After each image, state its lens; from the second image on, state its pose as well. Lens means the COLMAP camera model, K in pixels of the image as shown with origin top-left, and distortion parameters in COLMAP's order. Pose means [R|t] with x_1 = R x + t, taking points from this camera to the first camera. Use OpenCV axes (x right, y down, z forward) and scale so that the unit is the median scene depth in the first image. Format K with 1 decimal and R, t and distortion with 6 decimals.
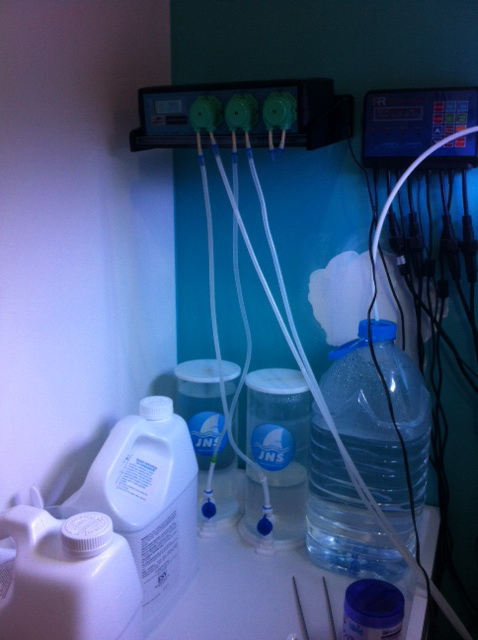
lens RADIAL K [[645.1, 0, 239.0], [0, 645.1, 320.0], [0, 0, 1]] dist [0.230082, -0.898140]
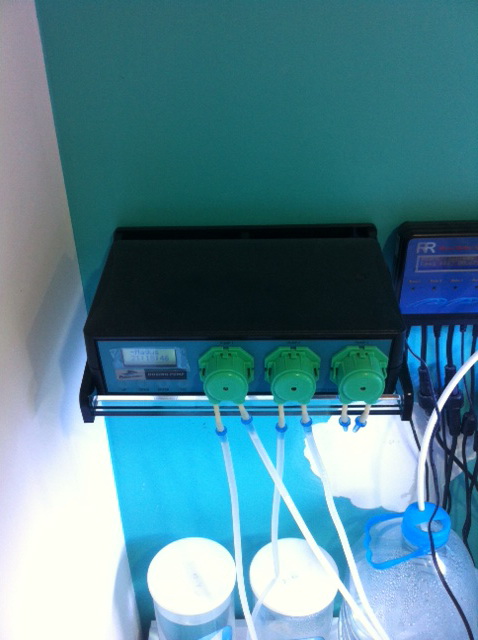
lens RADIAL K [[633.6, 0, 239.0], [0, 633.6, 320.0], [0, 0, 1]] dist [0.003571, 0.000620]
pose [[0.924046, -0.215842, 0.315518, -0.201763], [0.108682, 0.939624, 0.324492, -0.523370], [-0.366507, -0.265555, 0.891714, 0.480721]]
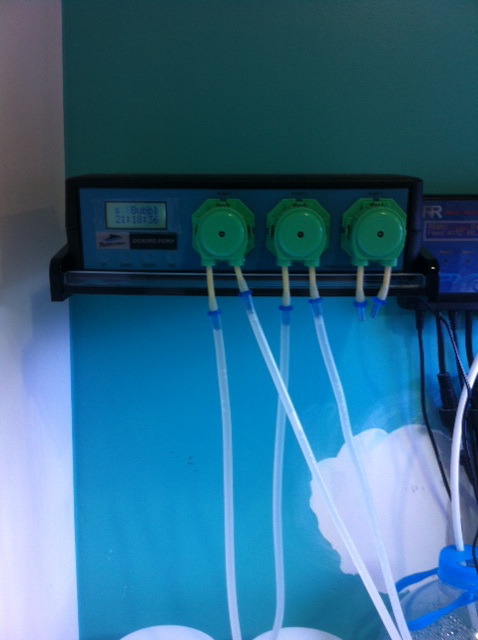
lens RADIAL K [[633.6, 0, 239.0], [0, 633.6, 320.0], [0, 0, 1]] dist [0.003571, 0.000620]
pose [[0.922061, -0.041808, 0.384781, -0.225039], [0.087123, 0.991055, -0.101093, -0.187178], [-0.377112, 0.126737, 0.917455, 0.524923]]
